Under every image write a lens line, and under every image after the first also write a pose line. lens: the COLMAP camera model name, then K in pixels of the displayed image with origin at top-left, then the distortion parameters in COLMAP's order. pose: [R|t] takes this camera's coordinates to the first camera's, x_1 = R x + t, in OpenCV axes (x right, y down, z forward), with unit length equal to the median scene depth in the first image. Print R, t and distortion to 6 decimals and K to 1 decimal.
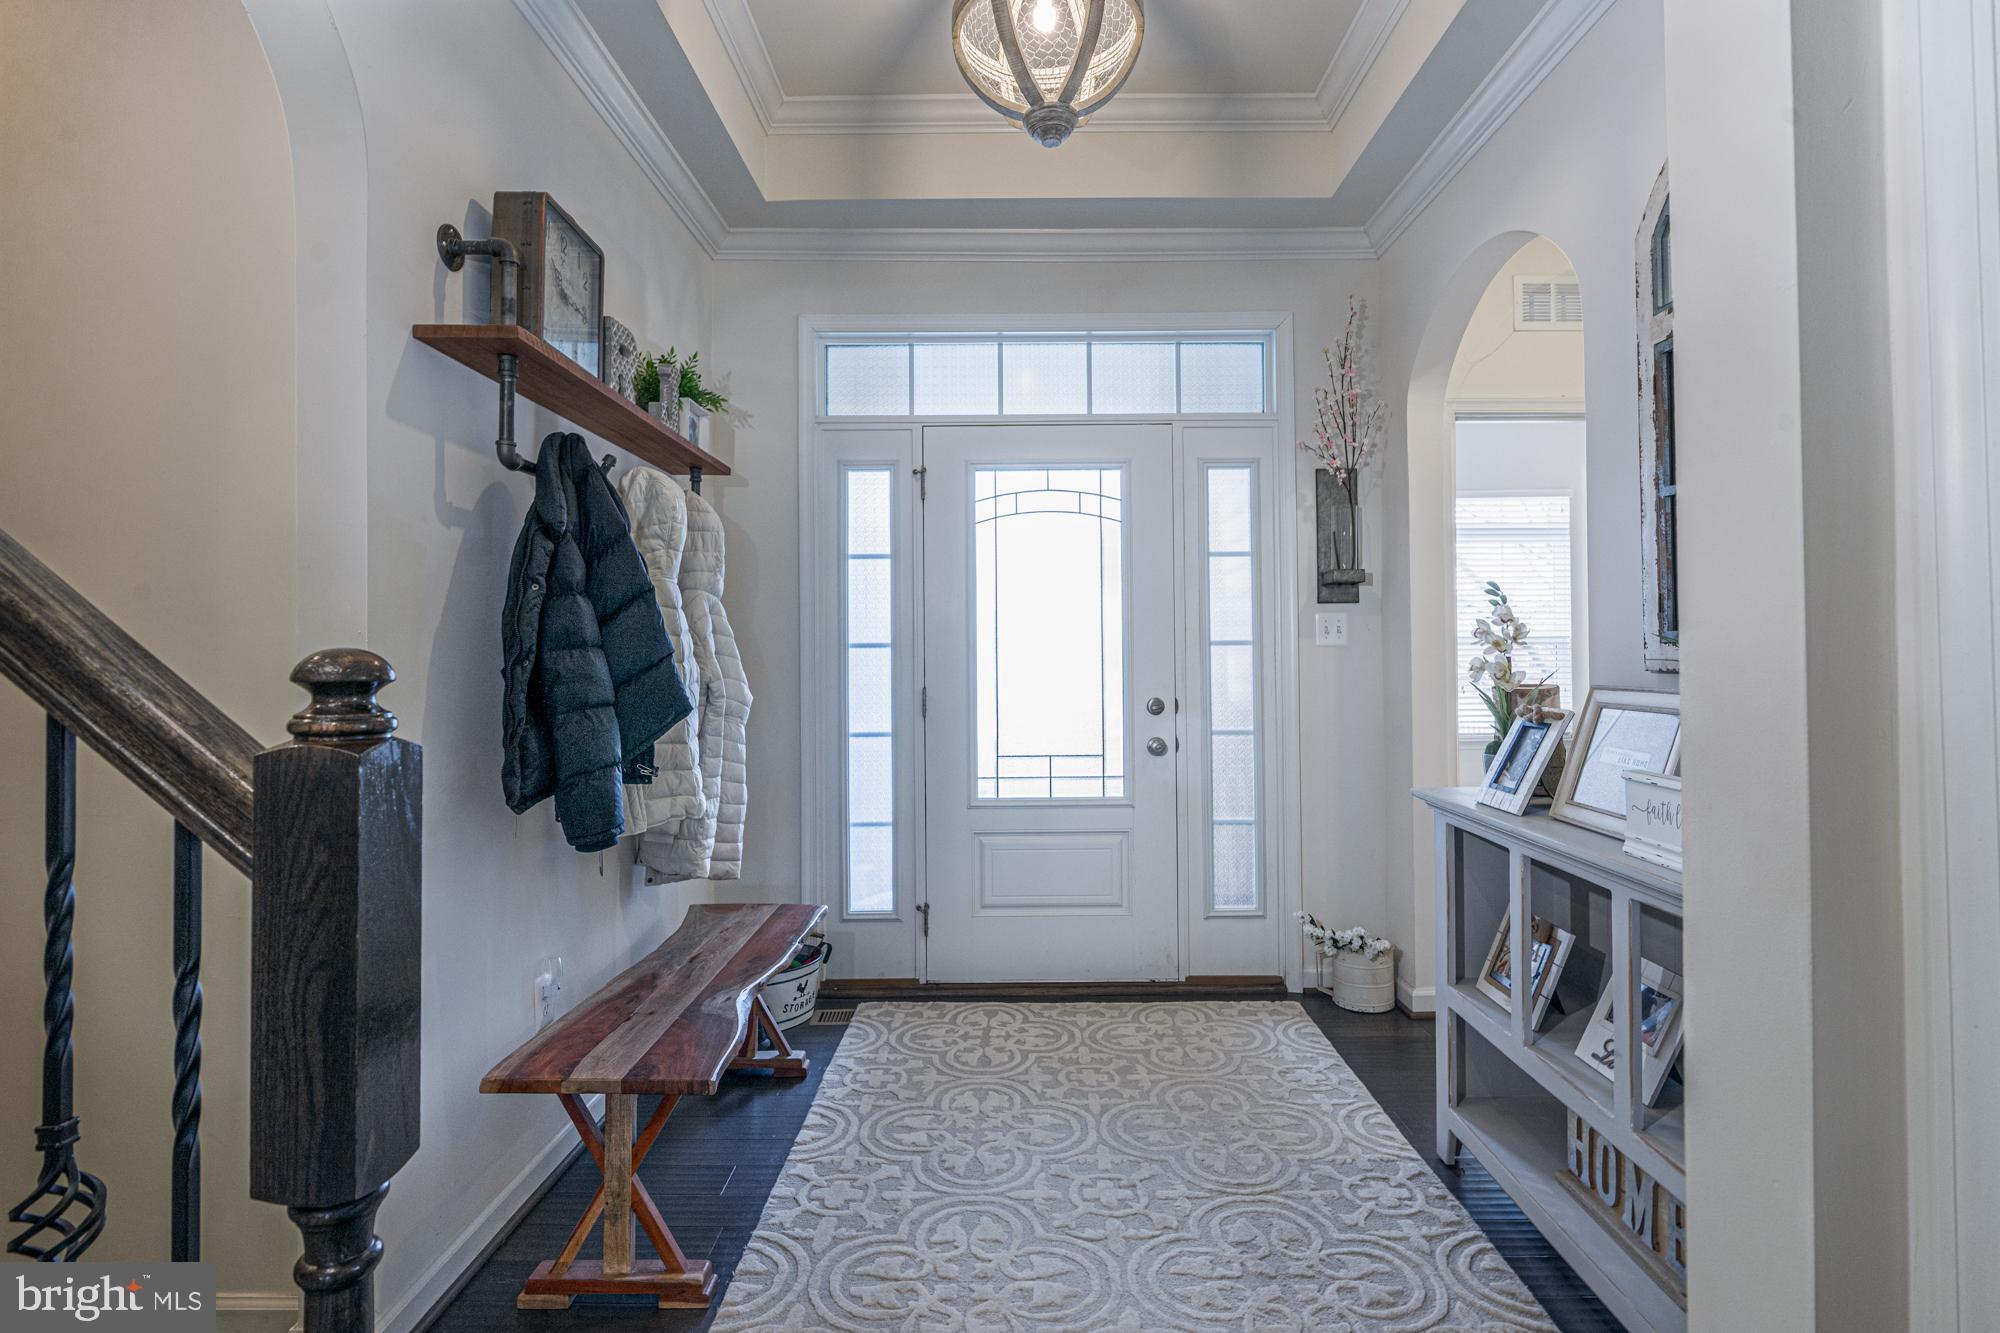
lens RADIAL K [[1039.8, 0, 1004.1], [0, 1039.8, 654.0], [0, 0, 1]] dist [-0.019726, 0.003155]
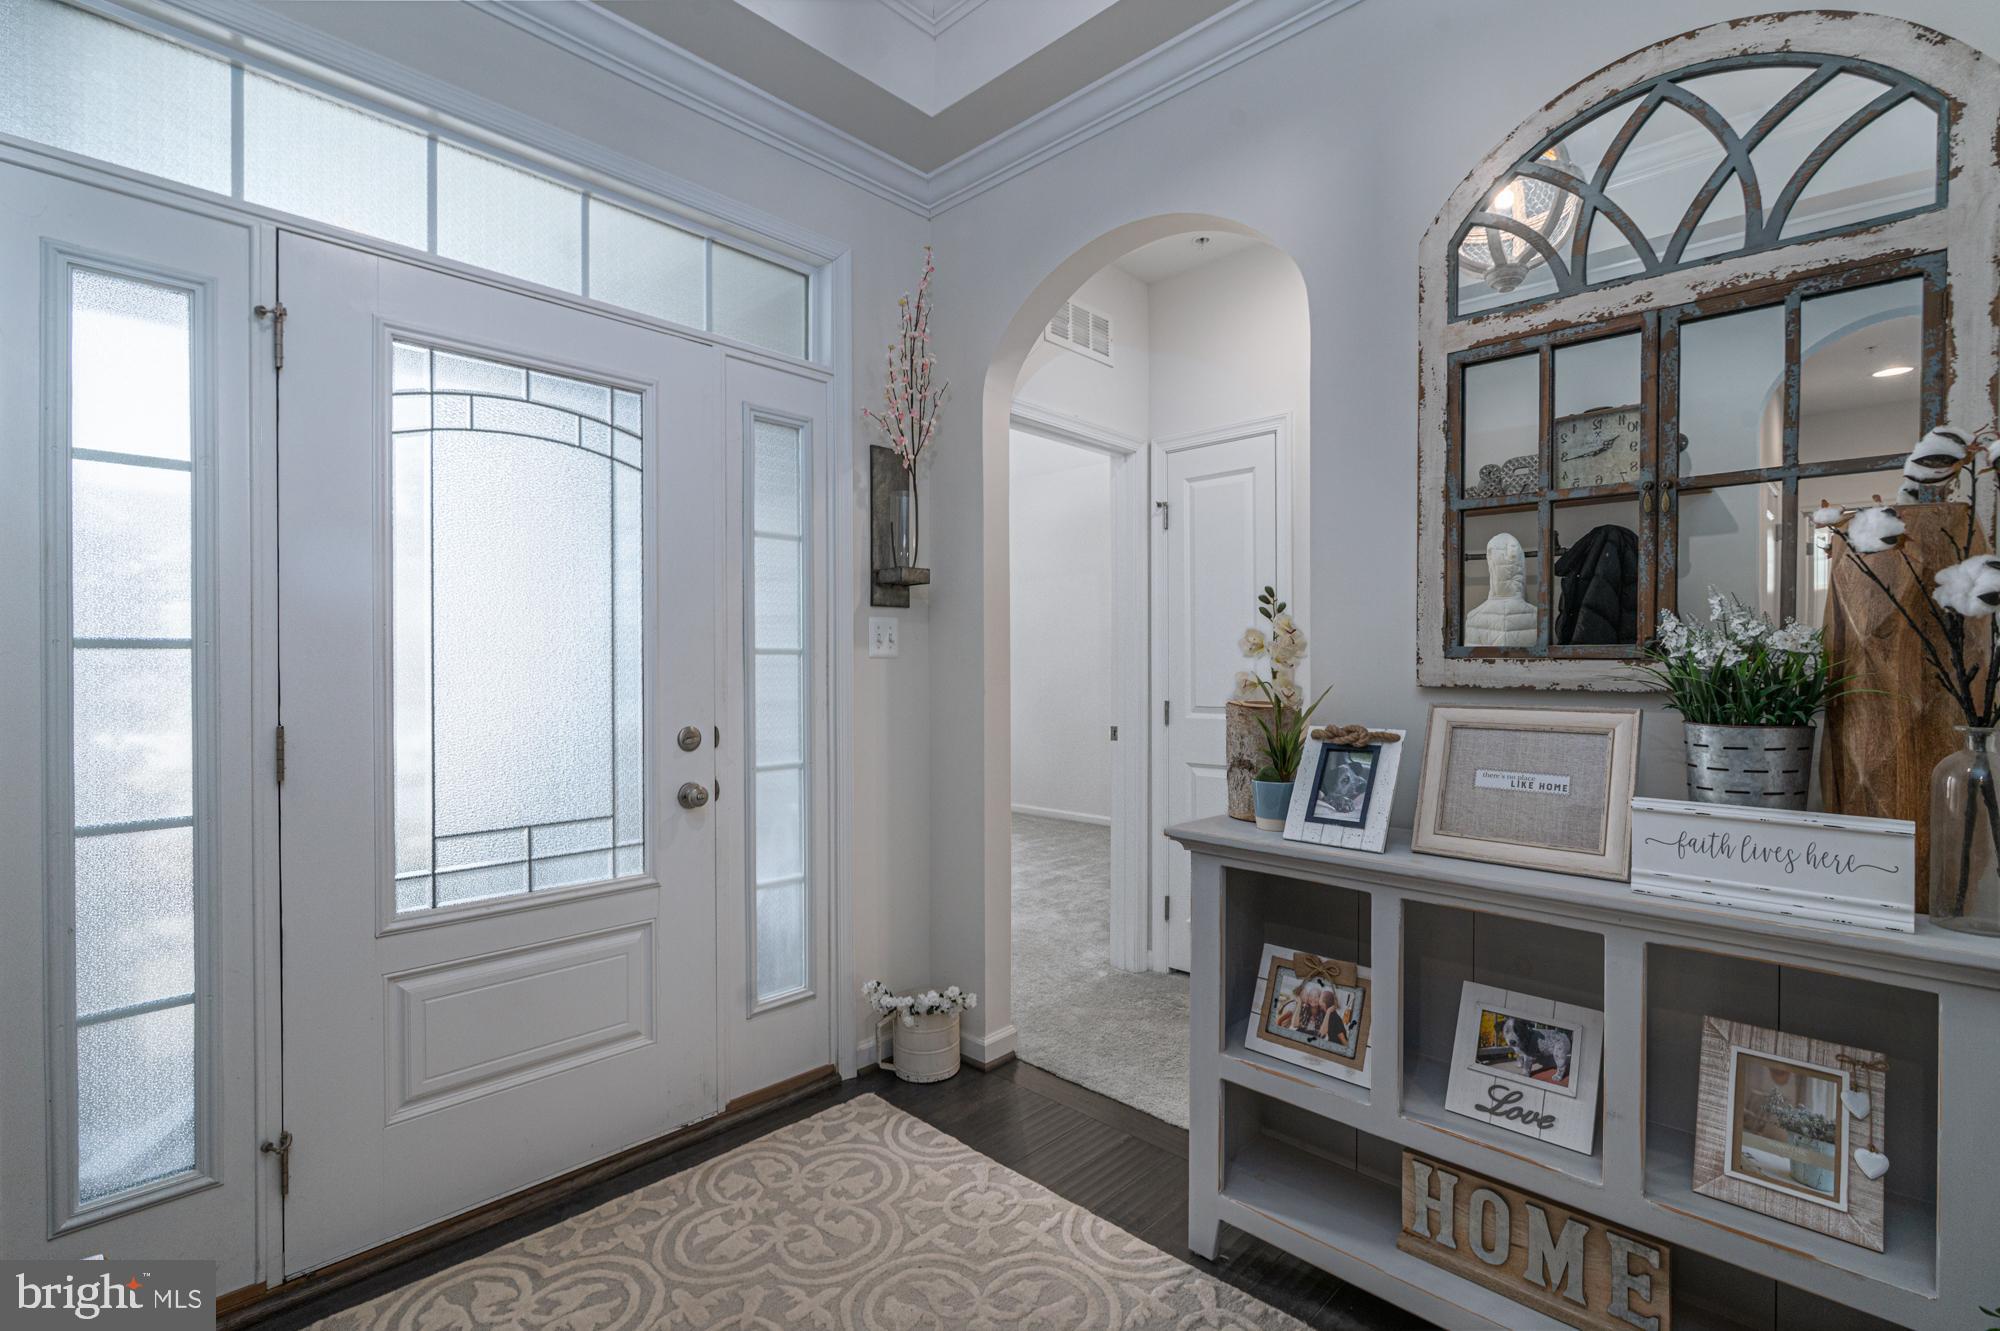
lens RADIAL K [[925.3, 0, 1044.8], [0, 925.3, 673.7], [0, 0, 1]] dist [-0.021941, 0.002858]
pose [[0.670833, -0.000841, 0.741608, -0.158087], [-0.005575, 0.999965, 0.006178, 0.000249], [-0.741587, -0.008279, 0.670805, 0.401951]]
